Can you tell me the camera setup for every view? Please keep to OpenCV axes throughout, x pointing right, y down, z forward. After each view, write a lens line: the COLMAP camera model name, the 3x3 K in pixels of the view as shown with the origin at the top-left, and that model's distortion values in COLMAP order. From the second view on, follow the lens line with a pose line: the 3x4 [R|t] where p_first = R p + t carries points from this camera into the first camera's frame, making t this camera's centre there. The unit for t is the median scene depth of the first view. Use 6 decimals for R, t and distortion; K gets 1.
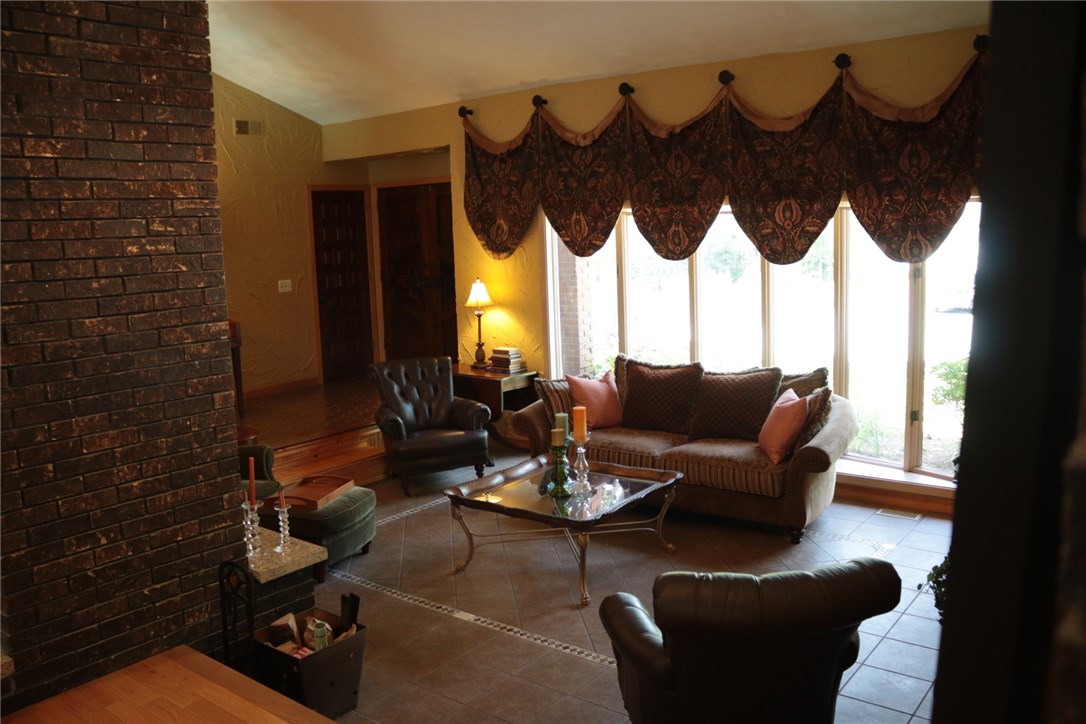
lens RADIAL K [[889.0, 0, 543.8], [0, 889.0, 352.3], [0, 0, 1]] dist [-0.158021, 0.121427]
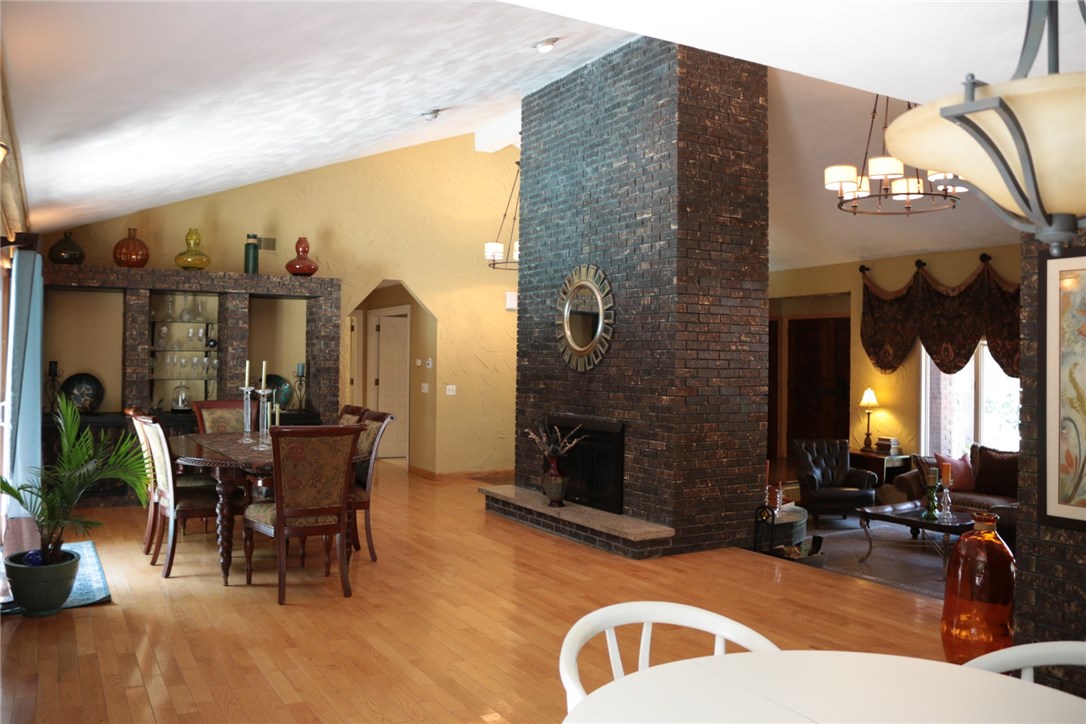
lens RADIAL K [[889.0, 0, 543.8], [0, 889.0, 352.3], [0, 0, 1]] dist [-0.158021, 0.121427]
pose [[0.926979, 0.039620, -0.373015, -0.043012], [-0.092022, 0.988039, -0.123738, 0.087620], [0.363651, 0.149028, 0.919537, -0.502323]]
